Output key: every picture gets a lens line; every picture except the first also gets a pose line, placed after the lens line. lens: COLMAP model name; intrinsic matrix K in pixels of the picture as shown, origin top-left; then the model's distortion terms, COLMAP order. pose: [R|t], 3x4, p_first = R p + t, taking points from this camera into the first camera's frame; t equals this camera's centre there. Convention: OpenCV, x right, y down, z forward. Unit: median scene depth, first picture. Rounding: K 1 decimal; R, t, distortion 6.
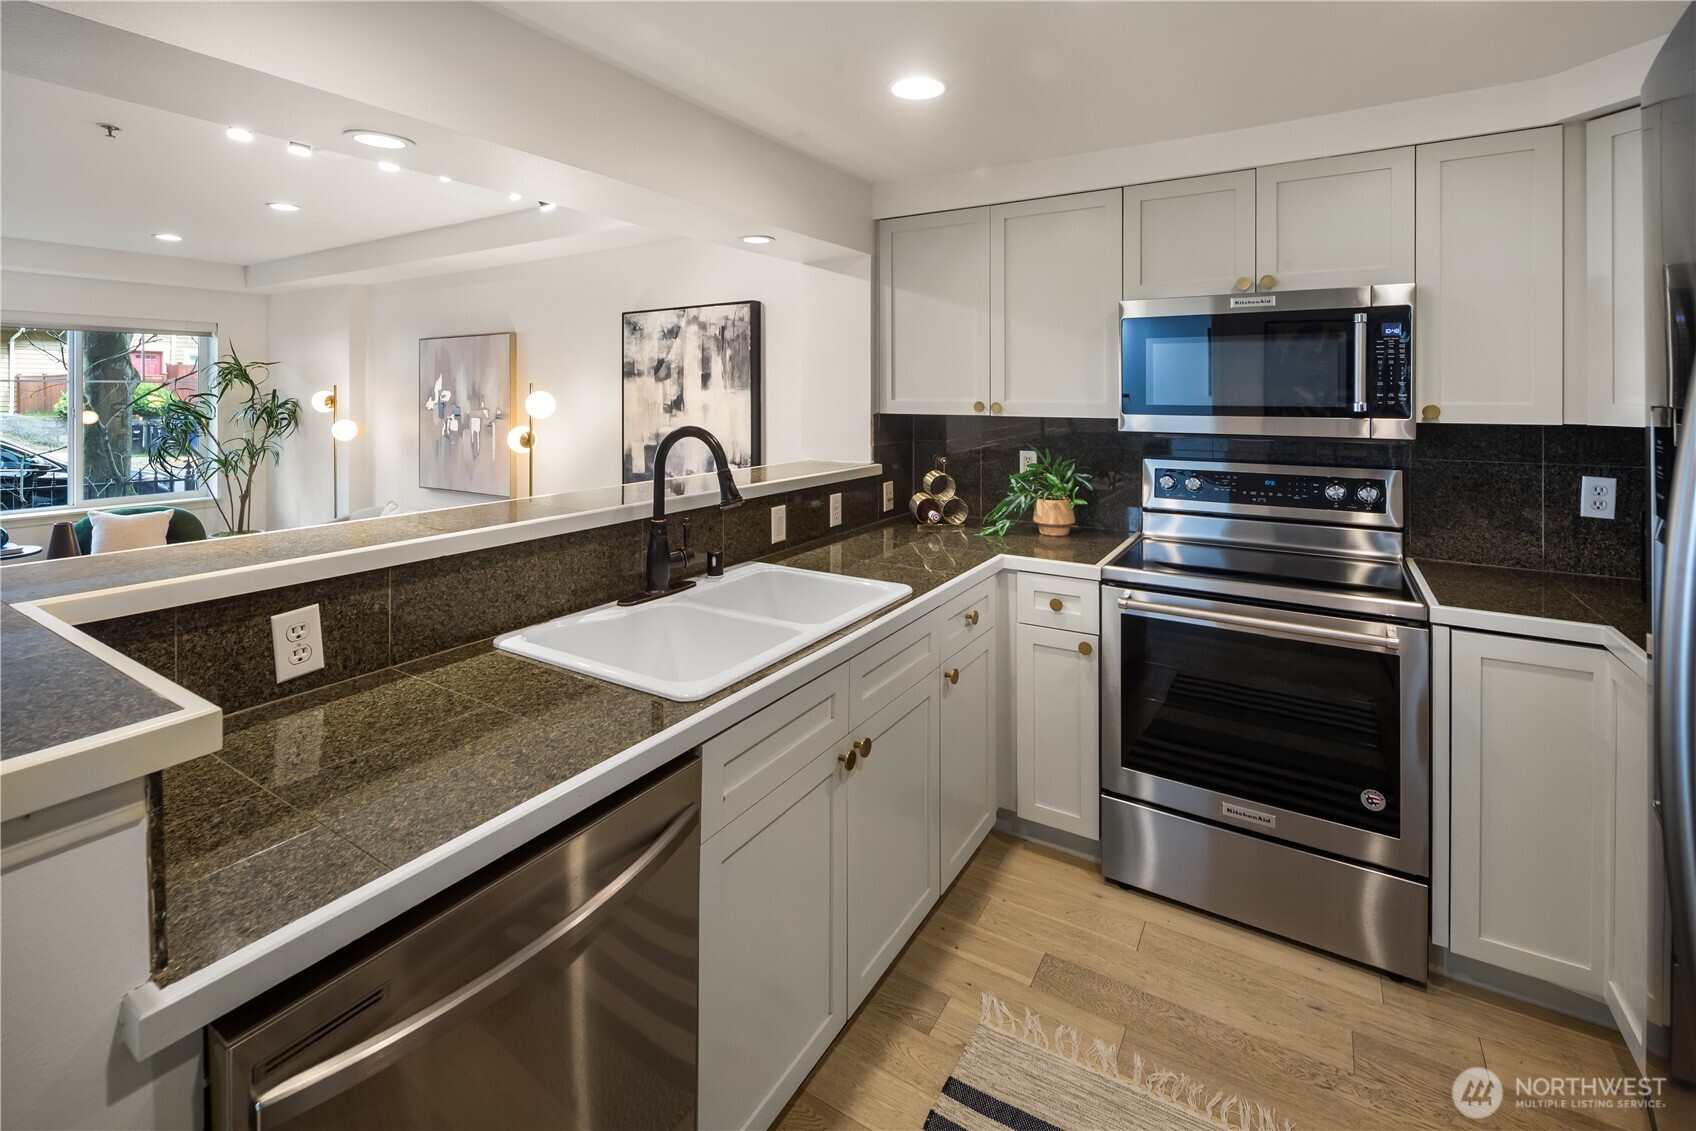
lens RADIAL K [[747.7, 0, 852.5], [0, 747.7, 386.7], [0, 0, 1]] dist [0.003287, -0.004004]
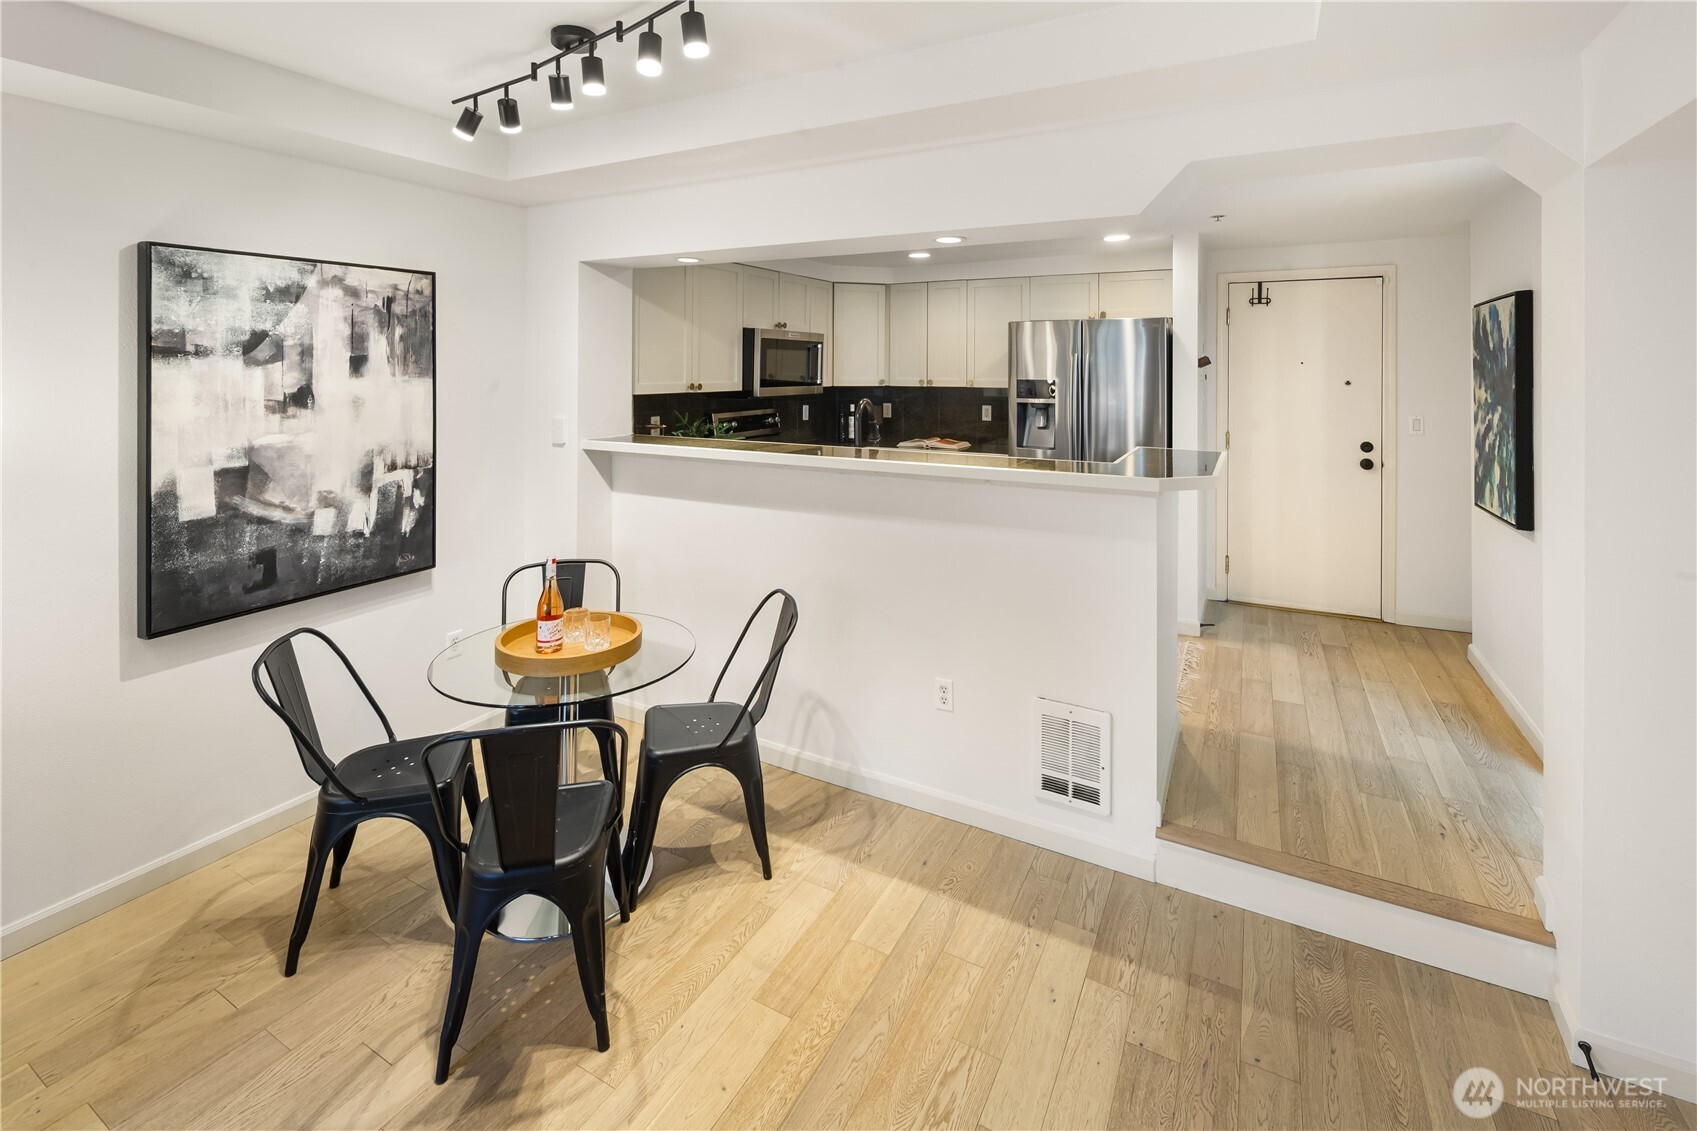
lens RADIAL K [[748.1, 0, 857.4], [0, 748.1, 373.1], [0, 0, 1]] dist [0.003287, -0.004004]
pose [[-0.068404, -0.004062, 0.997649, -1.649826], [-0.004079, 0.999984, 0.003792, -0.009136], [-0.997649, -0.003810, -0.068420, 0.929512]]
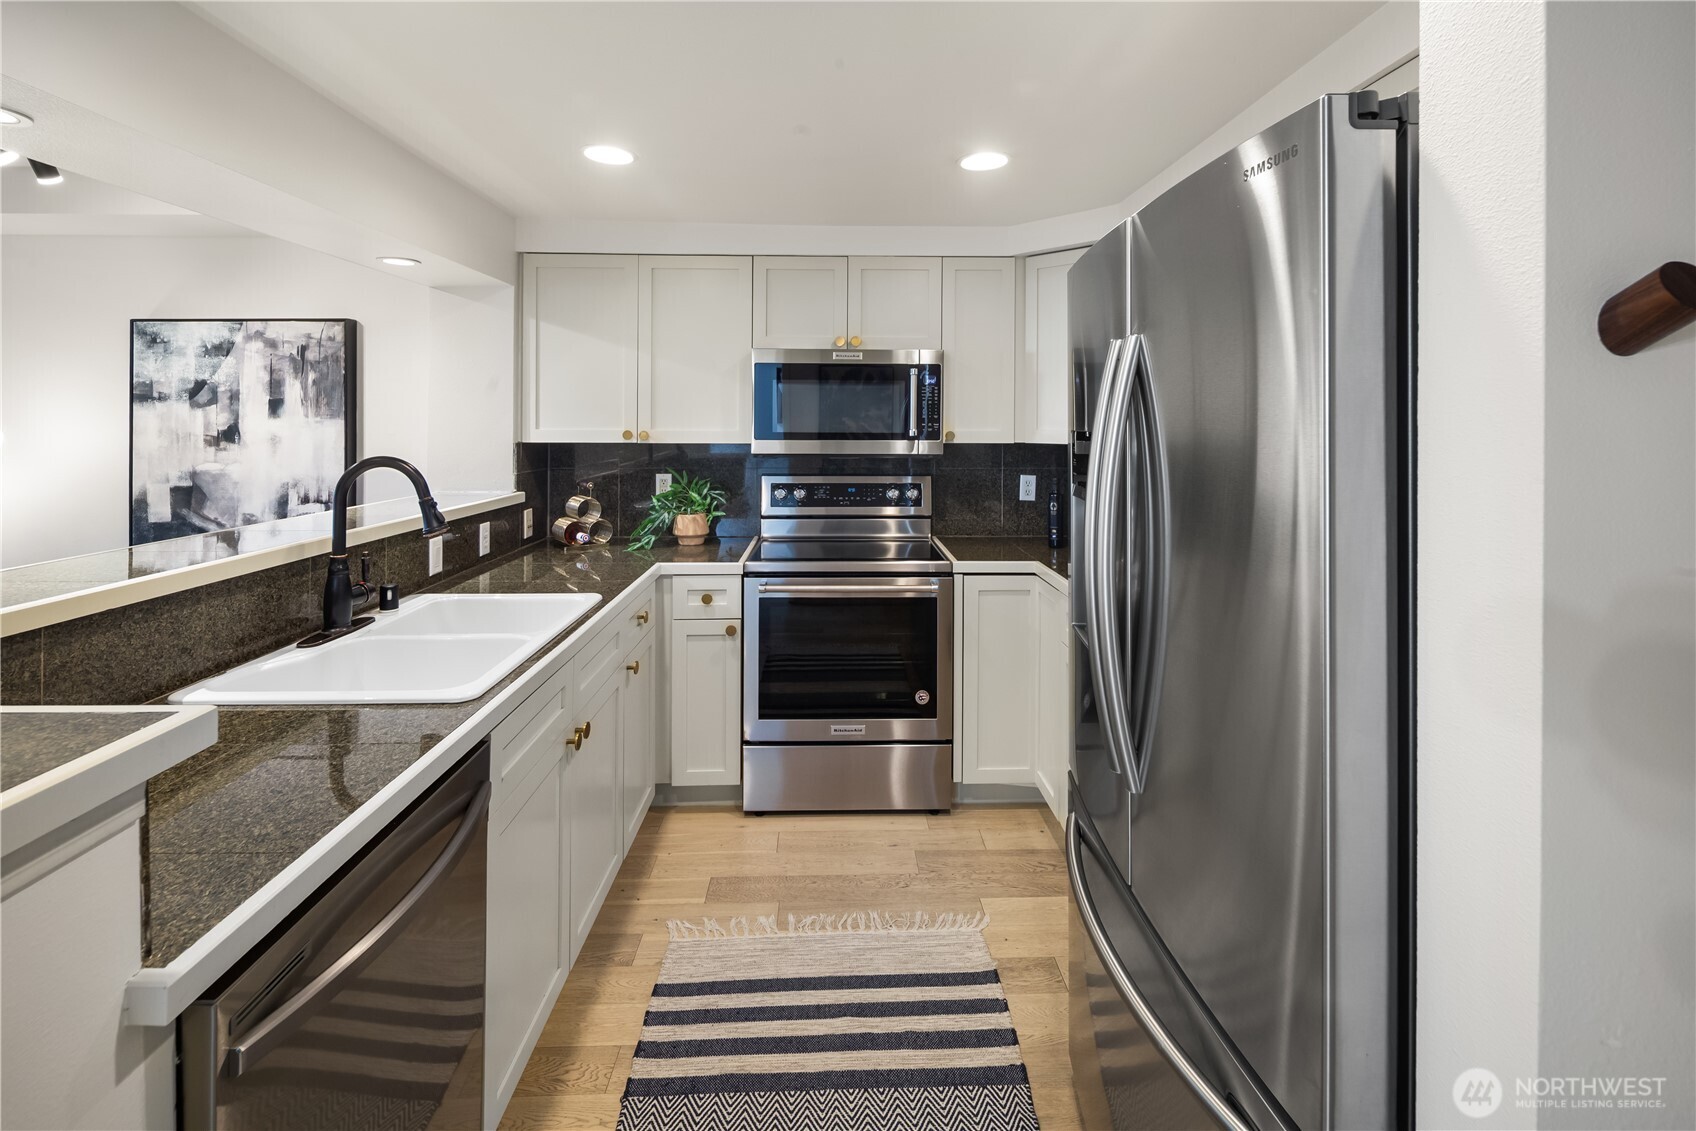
lens RADIAL K [[747.7, 0, 856.0], [0, 747.7, 417.1], [0, 0, 1]] dist [0.003287, -0.004004]
pose [[0.833441, 0.005367, 0.552583, -0.194852], [-0.006518, 0.999979, 0.000118, -0.002639], [-0.552570, -0.003700, 0.833458, -0.134795]]
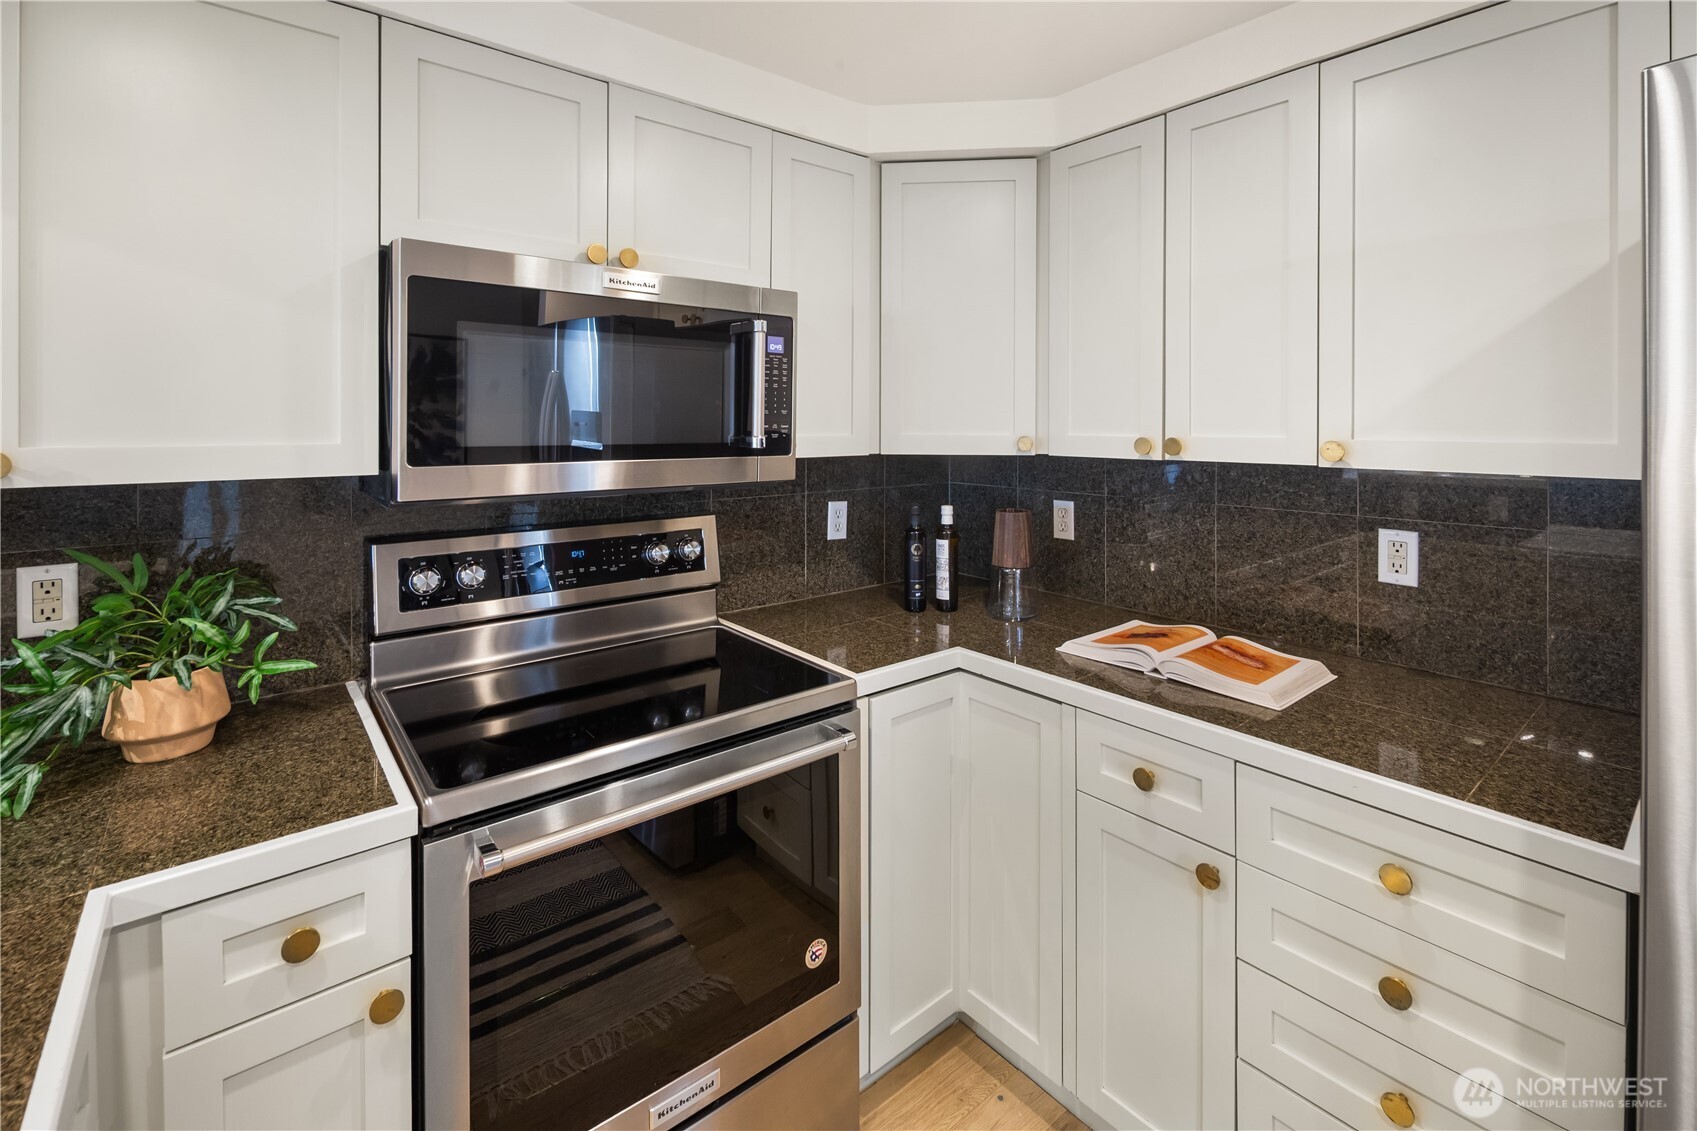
lens RADIAL K [[748.1, 0, 854.4], [0, 748.1, 417.7], [0, 0, 1]] dist [0.003287, -0.004004]
pose [[0.320415, 0.006758, 0.947253, -0.018323], [-0.003355, 0.999976, -0.006000, 0.006157], [-0.947271, -0.001255, 0.320430, 0.586418]]
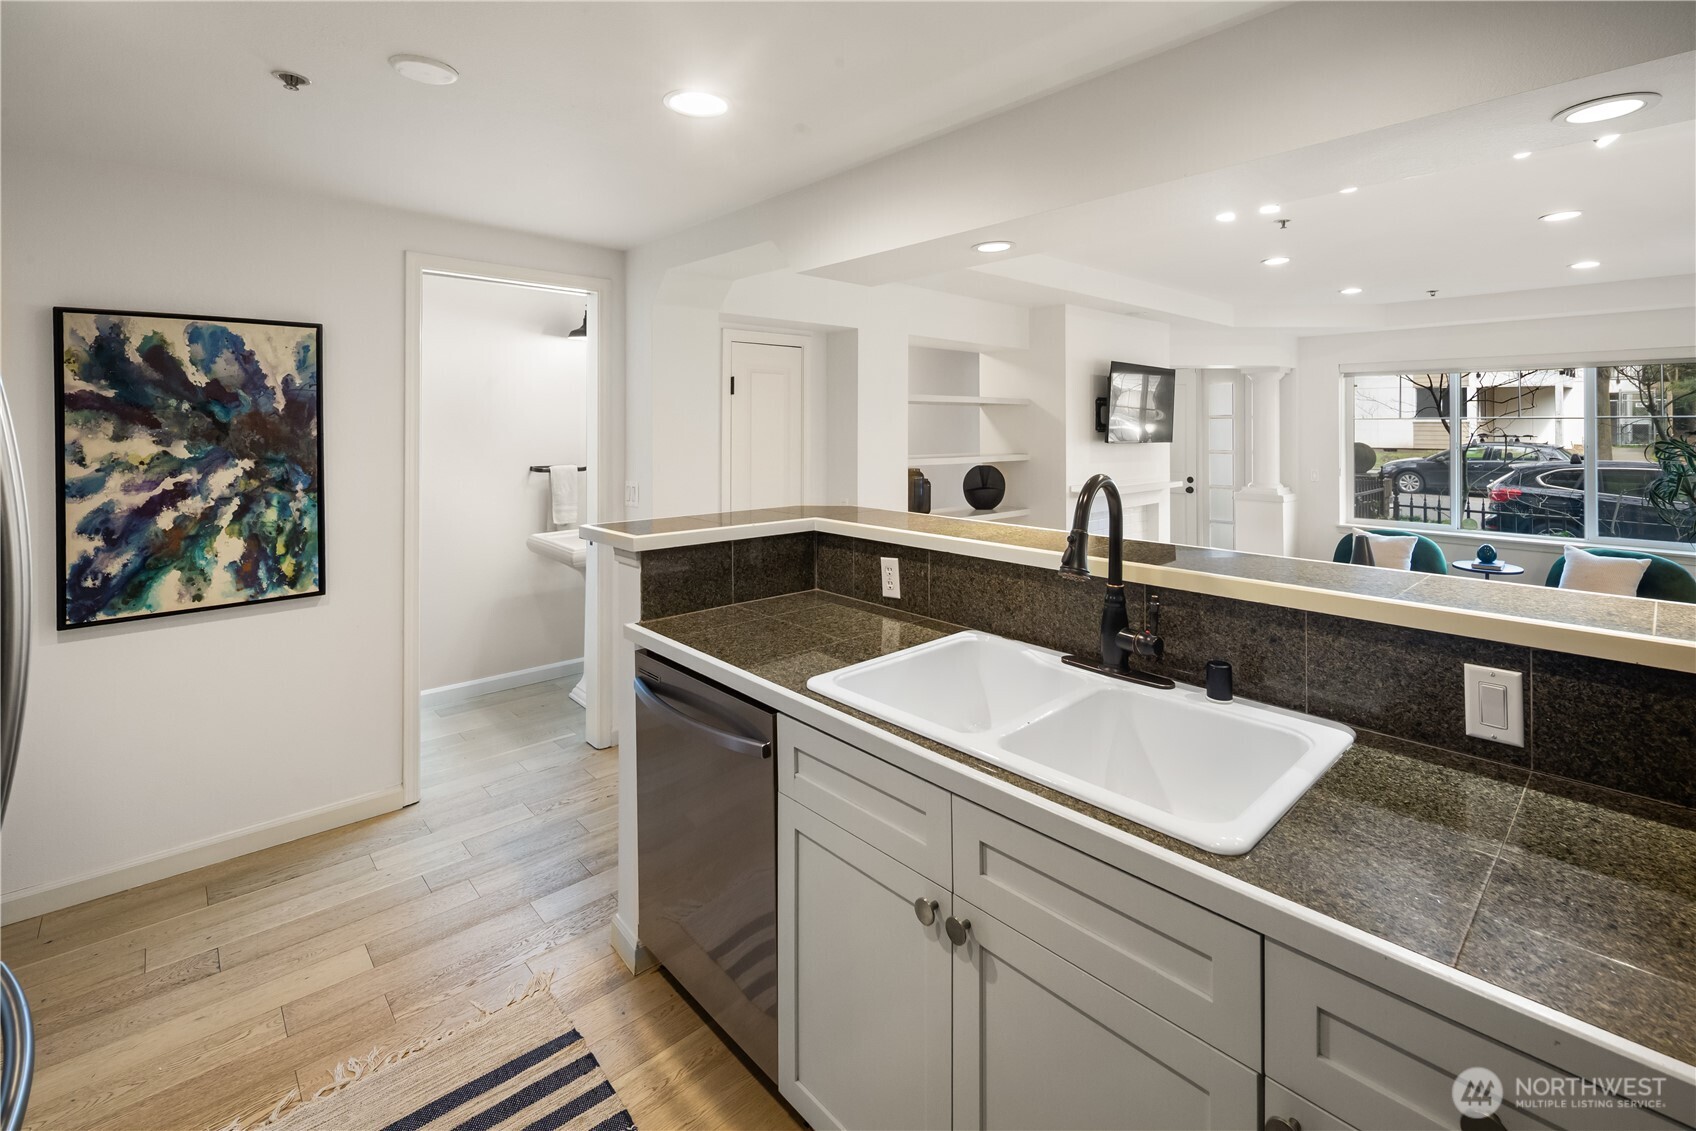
lens RADIAL K [[747.7, 0, 895.2], [0, 747.7, 460.7], [0, 0, 1]] dist [0.003287, -0.004004]
pose [[-0.228937, 0.043697, -0.972460, 0.491041], [-0.000733, 0.998984, 0.045061, 0.002682], [0.973441, 0.011029, -0.228673, 0.779858]]
